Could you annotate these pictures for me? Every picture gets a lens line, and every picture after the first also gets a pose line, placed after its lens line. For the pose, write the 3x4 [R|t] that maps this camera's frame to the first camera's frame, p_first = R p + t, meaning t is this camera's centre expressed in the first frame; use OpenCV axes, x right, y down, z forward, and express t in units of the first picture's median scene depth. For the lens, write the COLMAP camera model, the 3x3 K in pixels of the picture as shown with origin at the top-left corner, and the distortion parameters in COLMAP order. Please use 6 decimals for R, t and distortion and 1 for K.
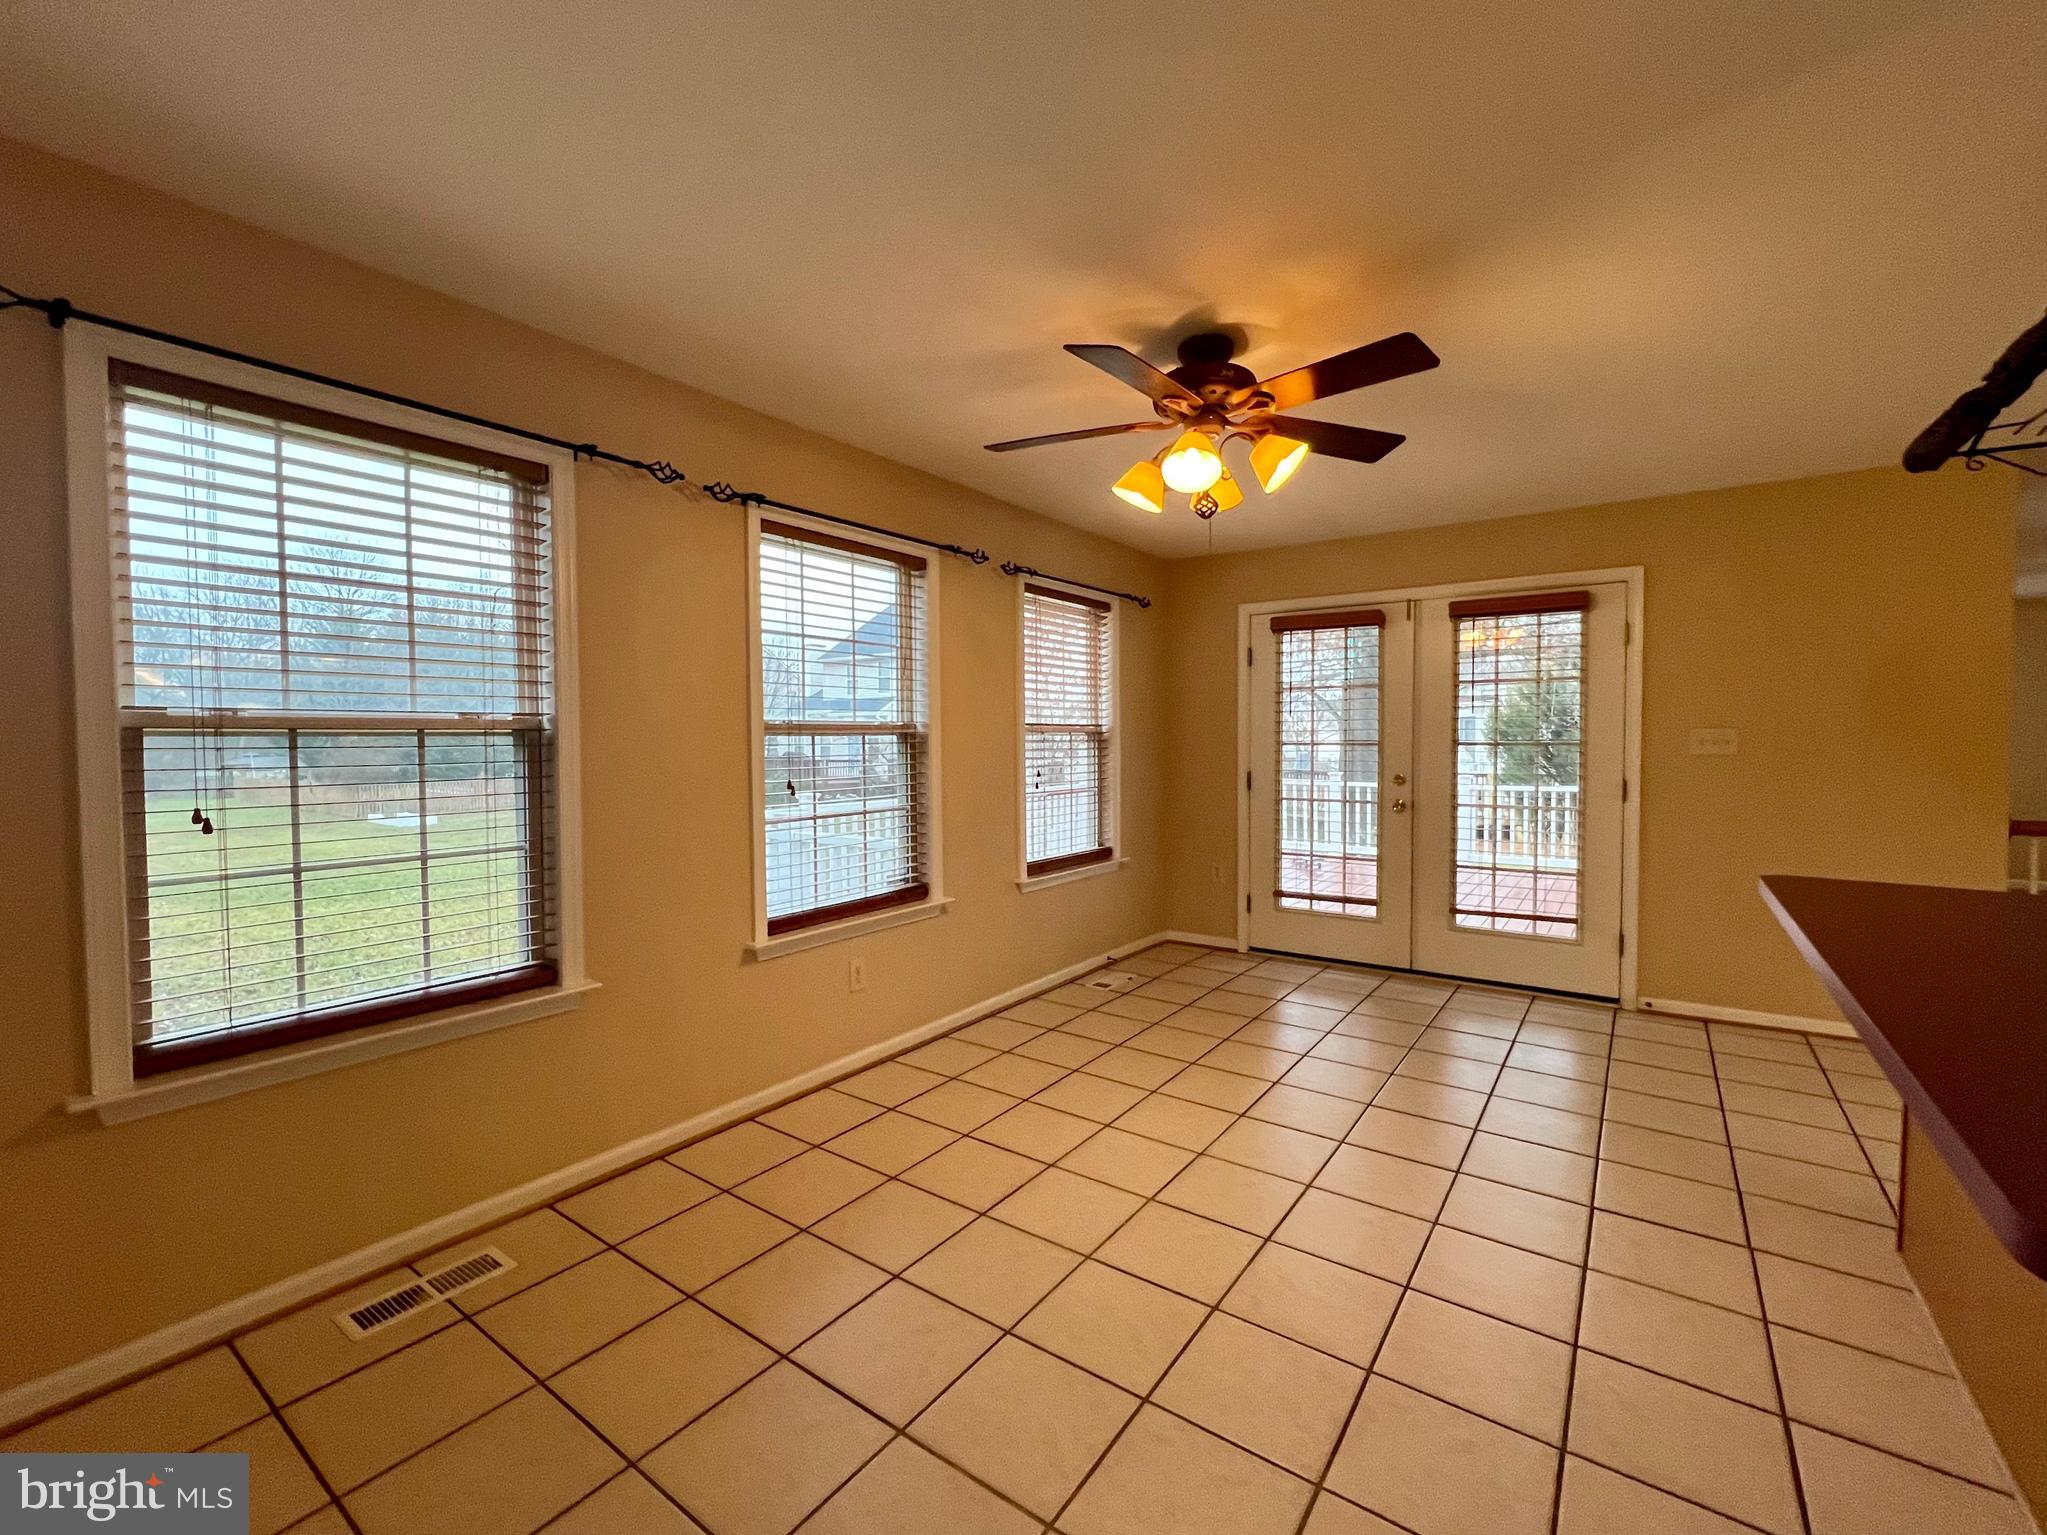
lens RADIAL K [[862.6, 0, 1023.5], [0, 862.6, 767.5], [0, 0, 1]] dist [-0.027969, 0.000087]
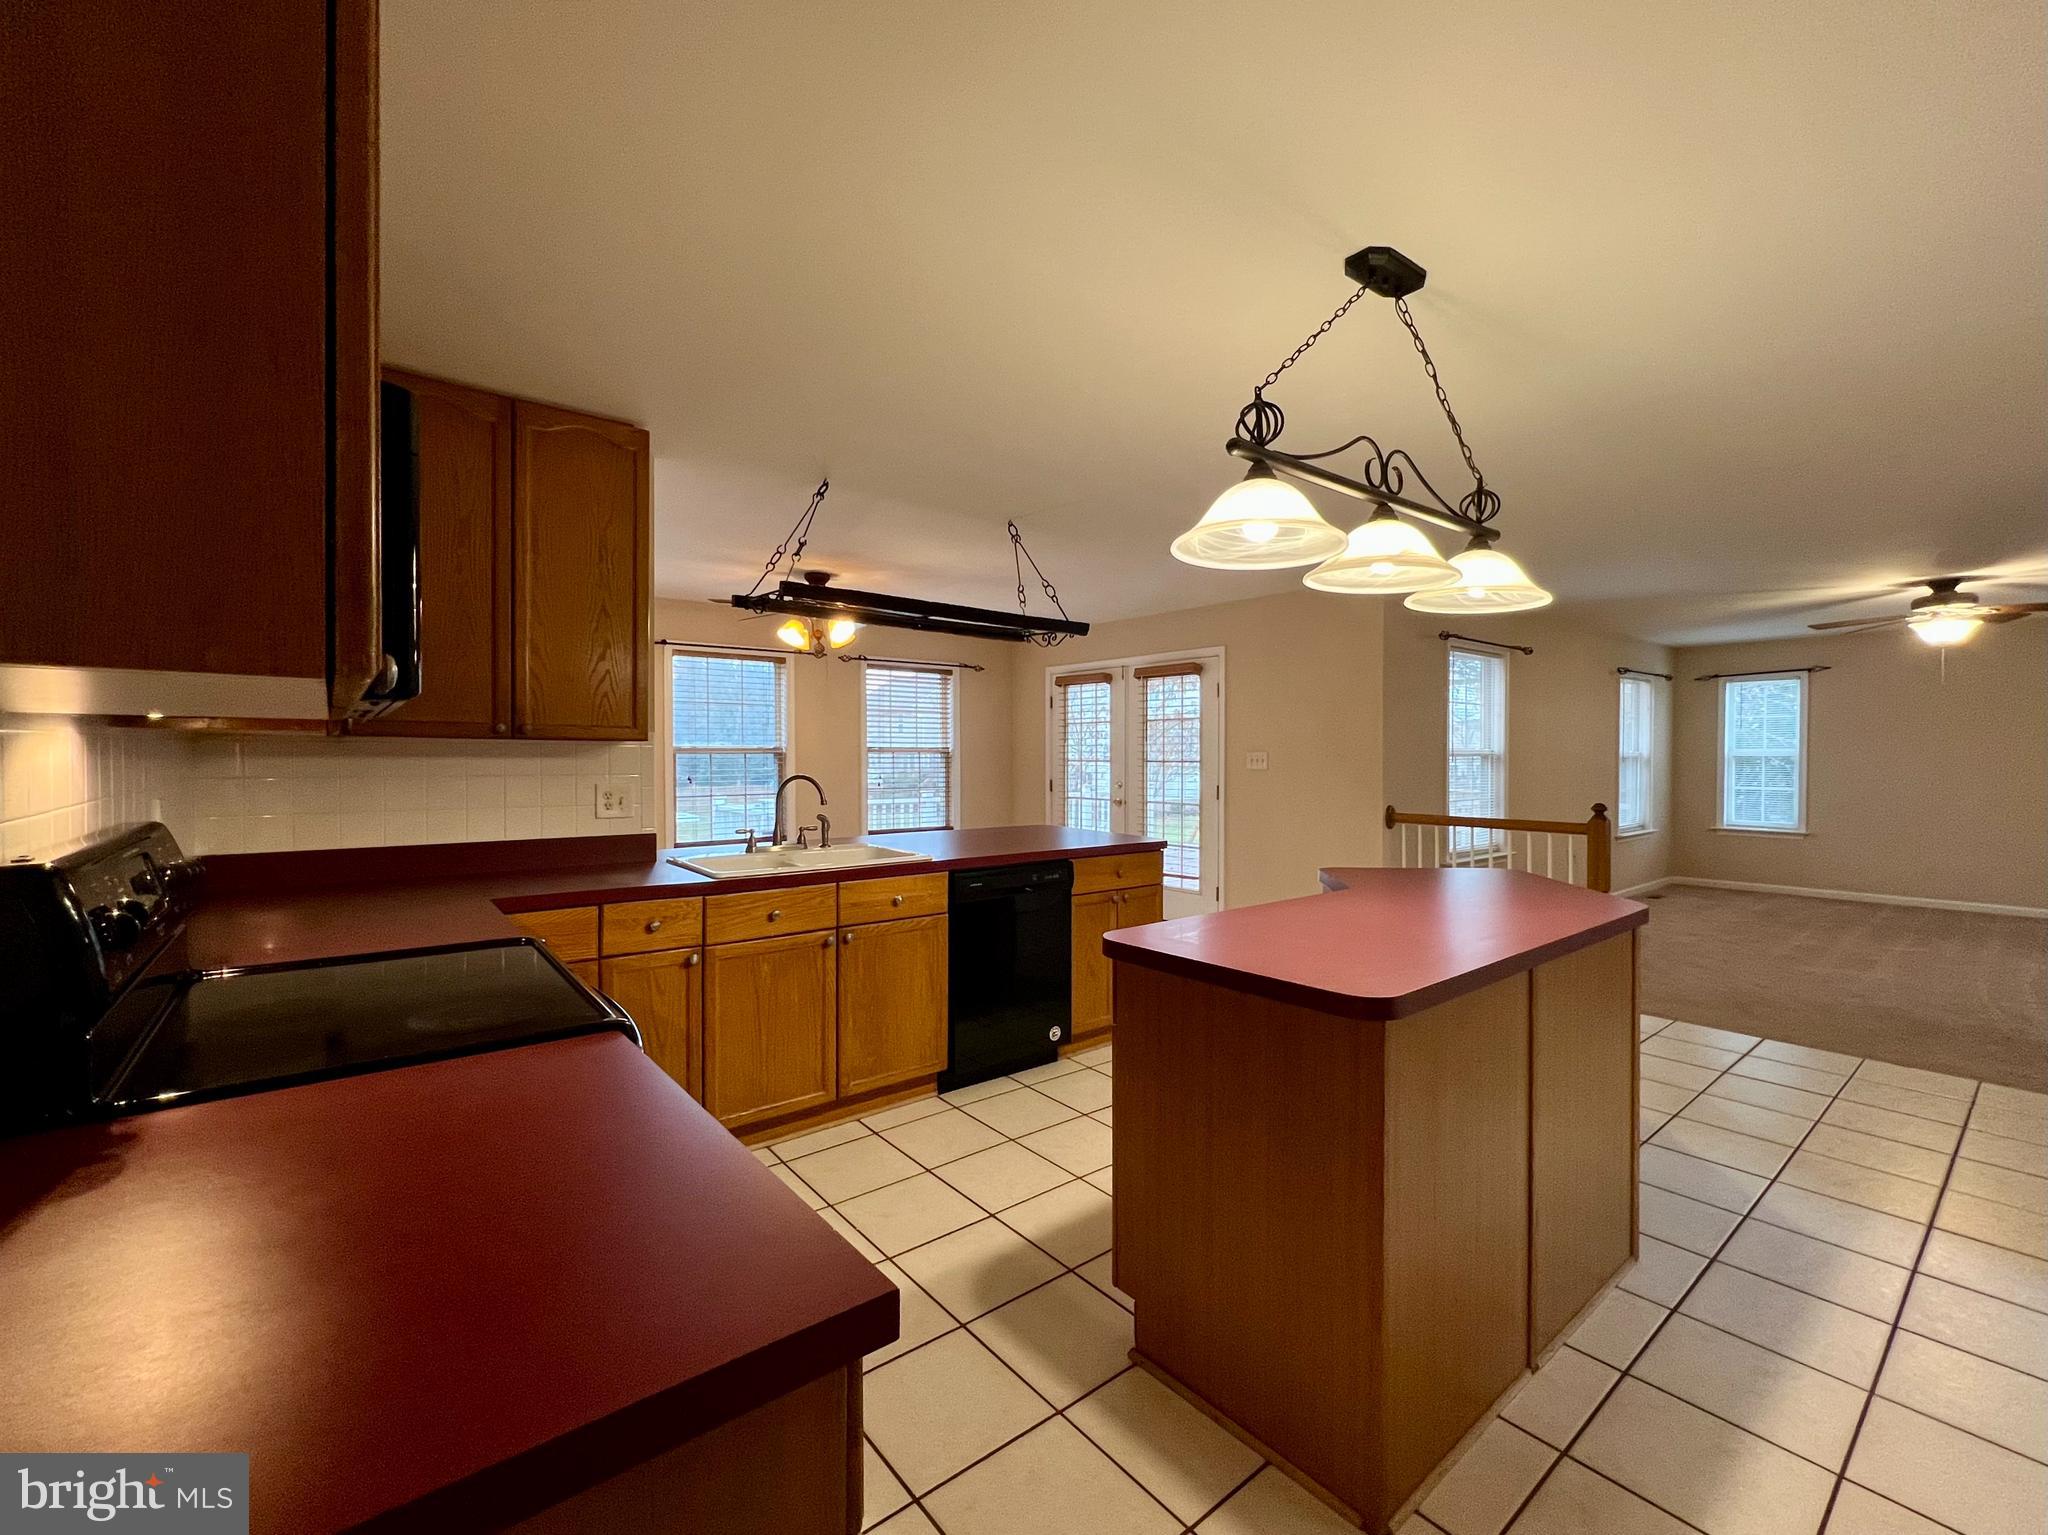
lens RADIAL K [[859.8, 0, 1024.0], [0, 859.8, 767.5], [0, 0, 1]] dist [0.008655, 0.000251]
pose [[0.966825, 0.008485, -0.255299, 0.633420], [-0.013047, 0.999784, -0.016180, 0.010453], [0.255107, 0.018974, 0.966727, -0.482798]]
